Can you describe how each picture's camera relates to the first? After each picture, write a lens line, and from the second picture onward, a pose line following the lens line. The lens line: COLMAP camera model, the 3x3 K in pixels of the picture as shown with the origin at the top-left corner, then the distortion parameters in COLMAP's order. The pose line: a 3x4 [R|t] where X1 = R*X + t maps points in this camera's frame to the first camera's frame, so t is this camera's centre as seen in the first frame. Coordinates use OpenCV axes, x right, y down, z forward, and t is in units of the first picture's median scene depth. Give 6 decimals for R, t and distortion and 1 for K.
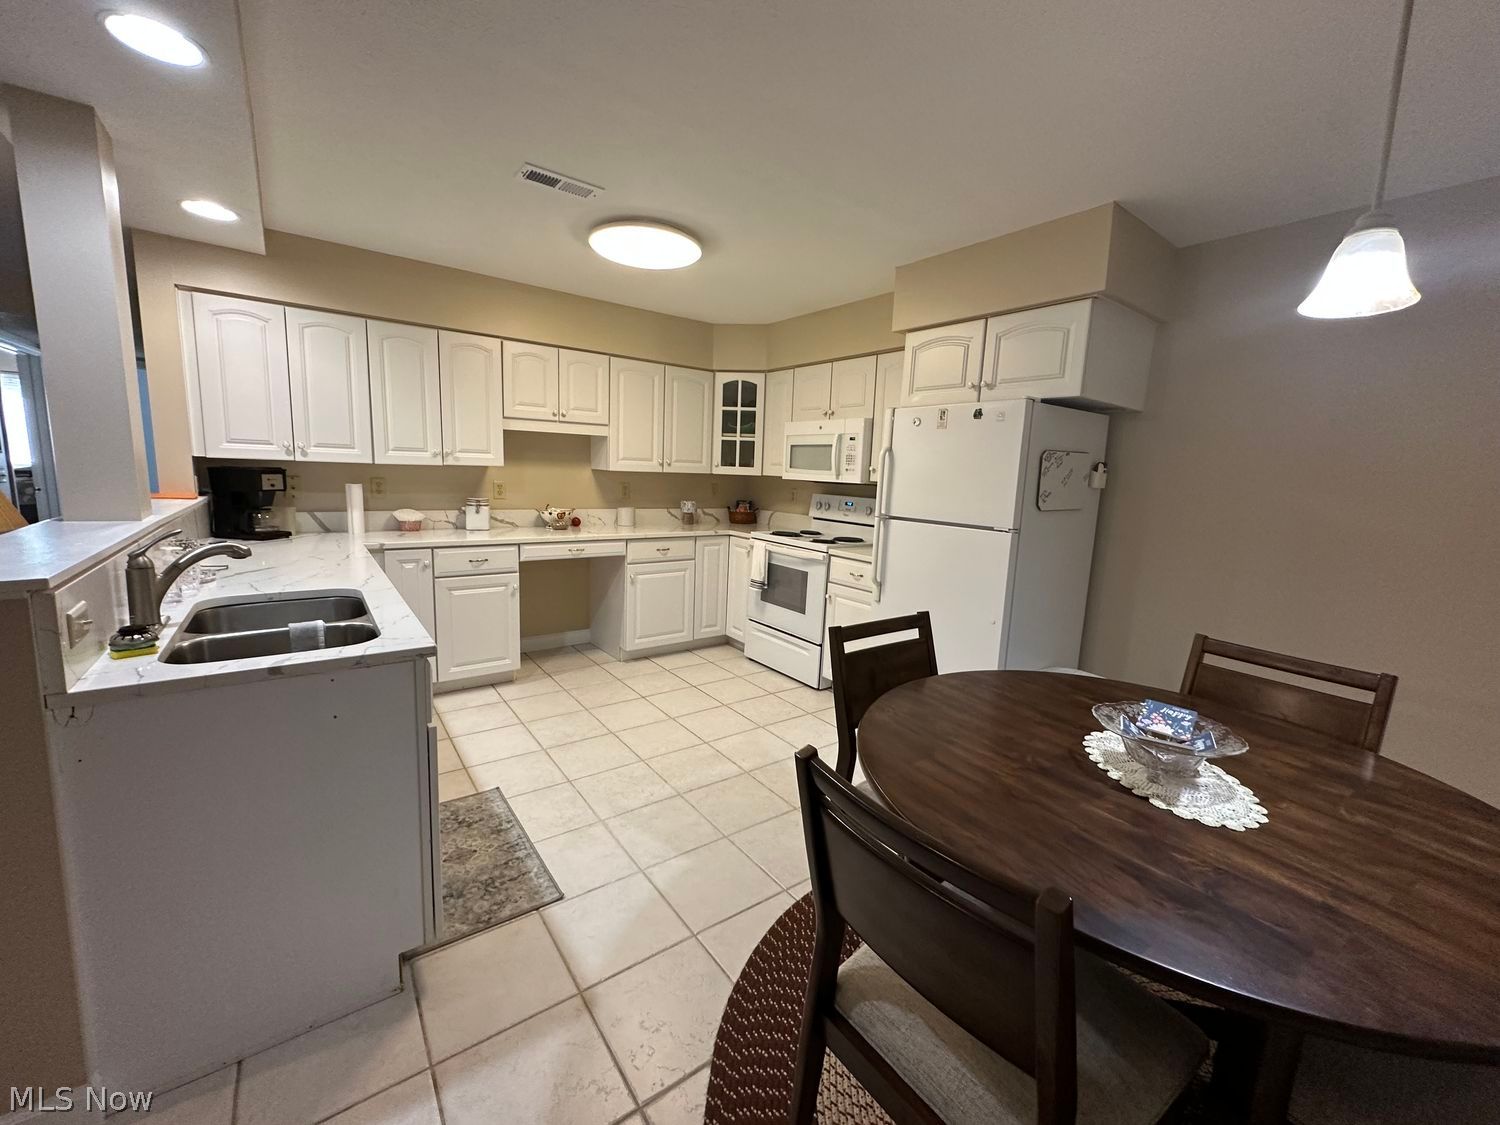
lens RADIAL K [[602.7, 0, 749.3], [0, 602.7, 560.7], [0, 0, 1]] dist [-0.001695, -0.000307]
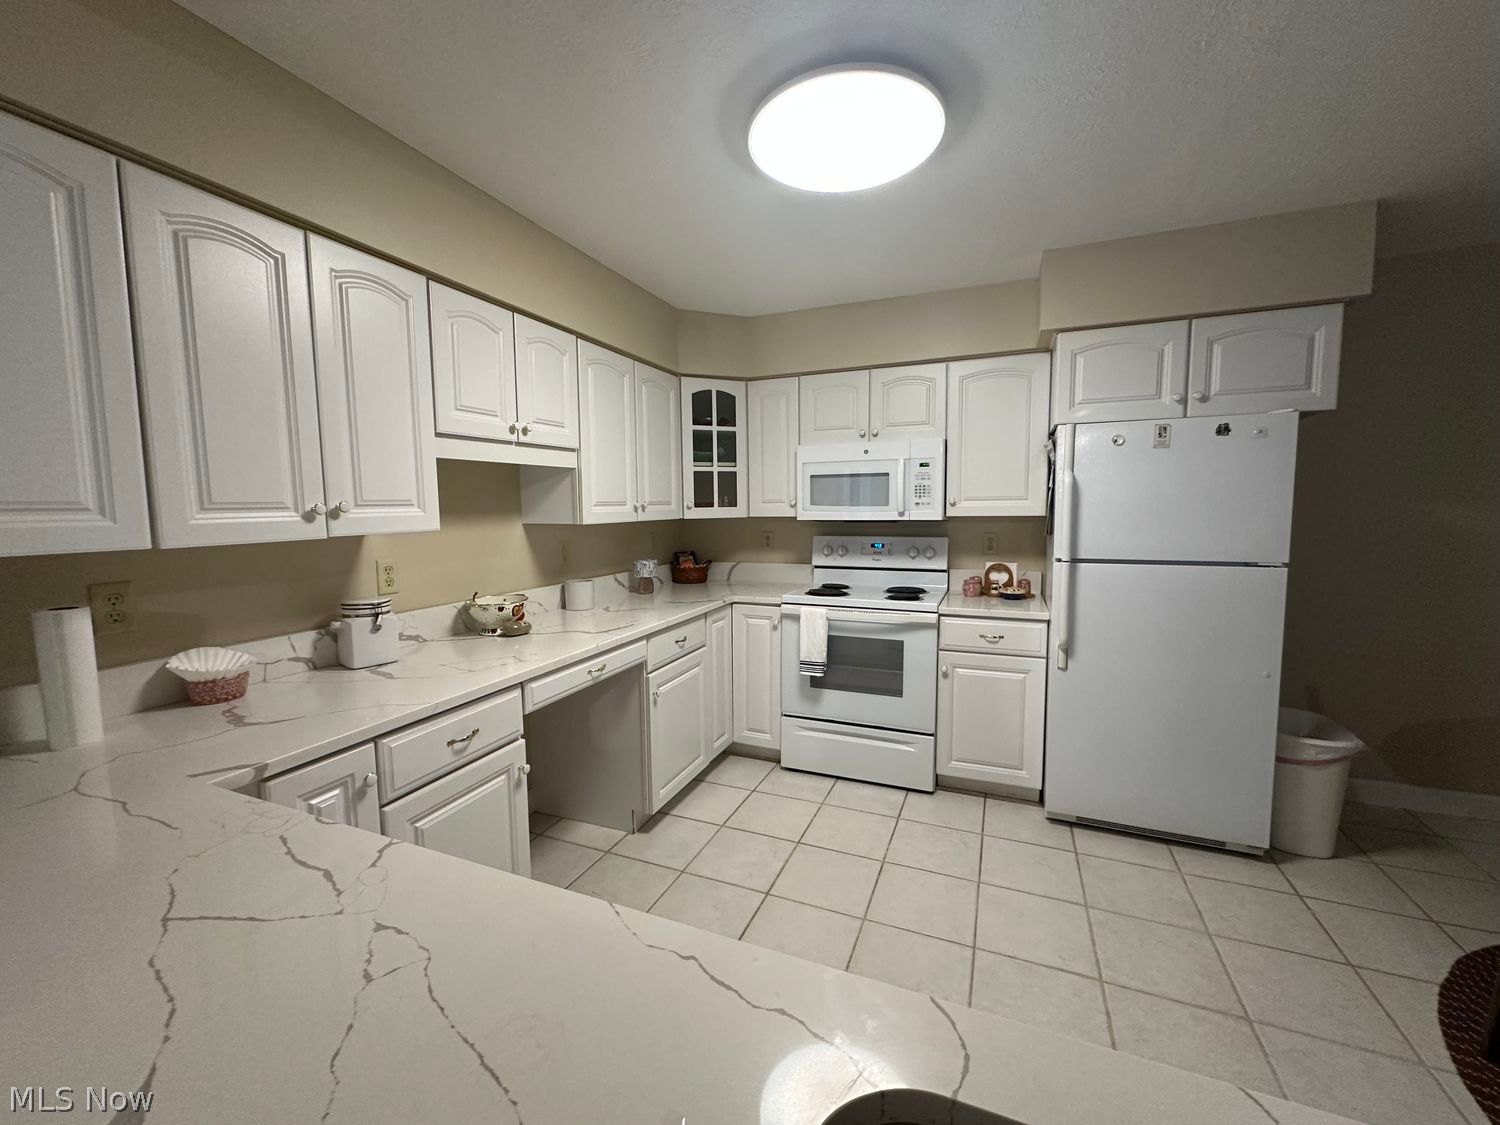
lens RADIAL K [[602.7, 0, 750.9], [0, 602.7, 558.4], [0, 0, 1]] dist [-0.001695, -0.000307]
pose [[0.858604, -0.094689, 0.503819, -0.385721], [0.122076, 0.992287, -0.021549, -0.079822], [-0.497892, 0.080006, 0.863541, 0.385569]]
